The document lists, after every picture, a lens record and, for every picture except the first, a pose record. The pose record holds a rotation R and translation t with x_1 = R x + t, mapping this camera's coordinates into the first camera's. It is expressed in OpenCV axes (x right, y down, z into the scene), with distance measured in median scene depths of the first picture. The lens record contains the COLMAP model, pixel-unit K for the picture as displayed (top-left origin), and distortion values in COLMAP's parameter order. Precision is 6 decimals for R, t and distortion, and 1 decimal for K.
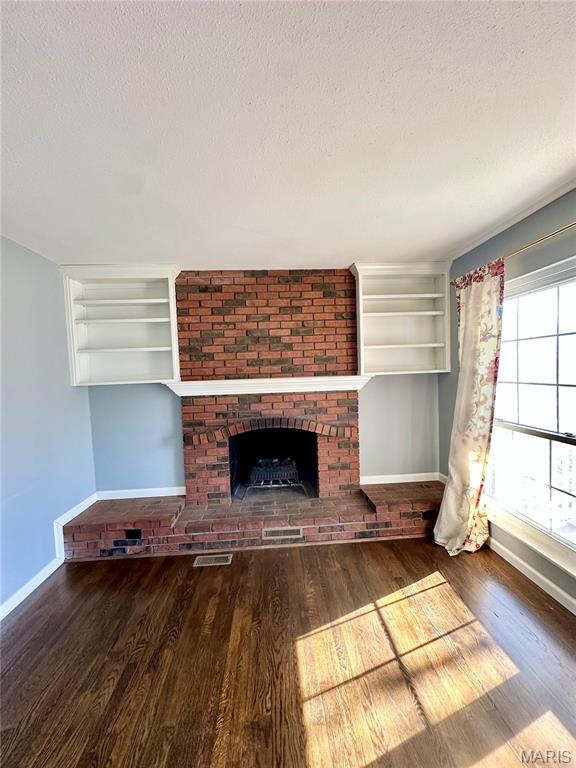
lens RADIAL K [[303.9, 0, 289.6], [0, 303.9, 382.3], [0, 0, 1]] dist [-0.003233, 0.000018]
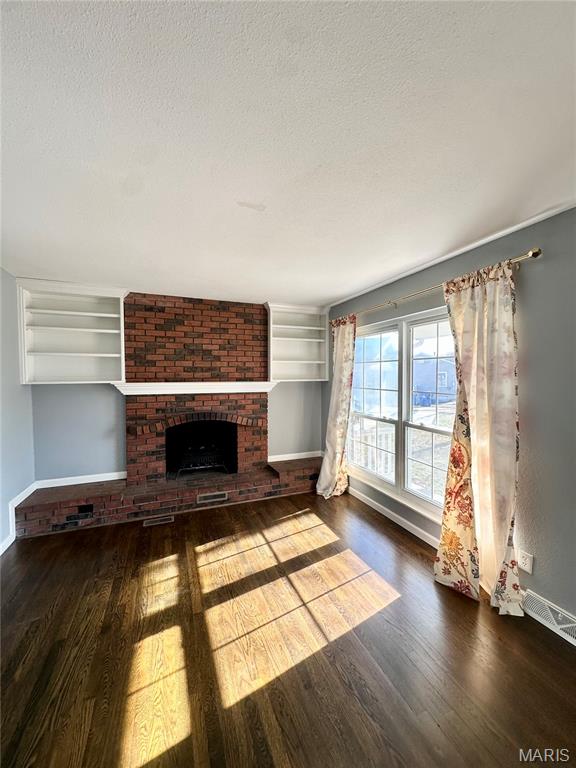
lens RADIAL K [[303.9, 0, 288.2], [0, 303.9, 385.1], [0, 0, 1]] dist [-0.003233, 0.000018]
pose [[0.947232, 0.022344, 0.319769, -0.133713], [-0.017492, 0.999684, -0.018038, 0.017269], [-0.320071, 0.011493, 0.947324, -0.349782]]
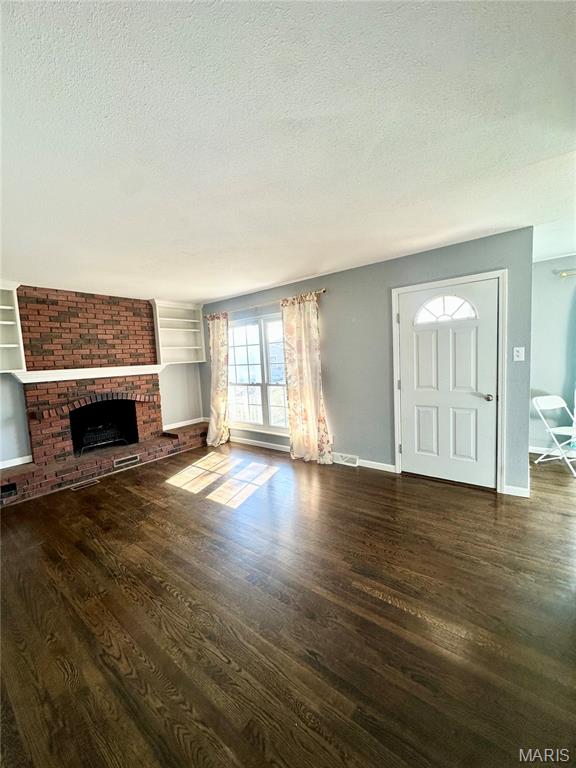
lens RADIAL K [[303.9, 0, 289.5], [0, 303.9, 385.8], [0, 0, 1]] dist [-0.003233, 0.000018]
pose [[0.658173, -0.070107, 0.749595, -0.586898], [0.063435, 0.997278, 0.037574, 0.080457], [-0.750189, 0.022820, 0.660829, -0.681571]]
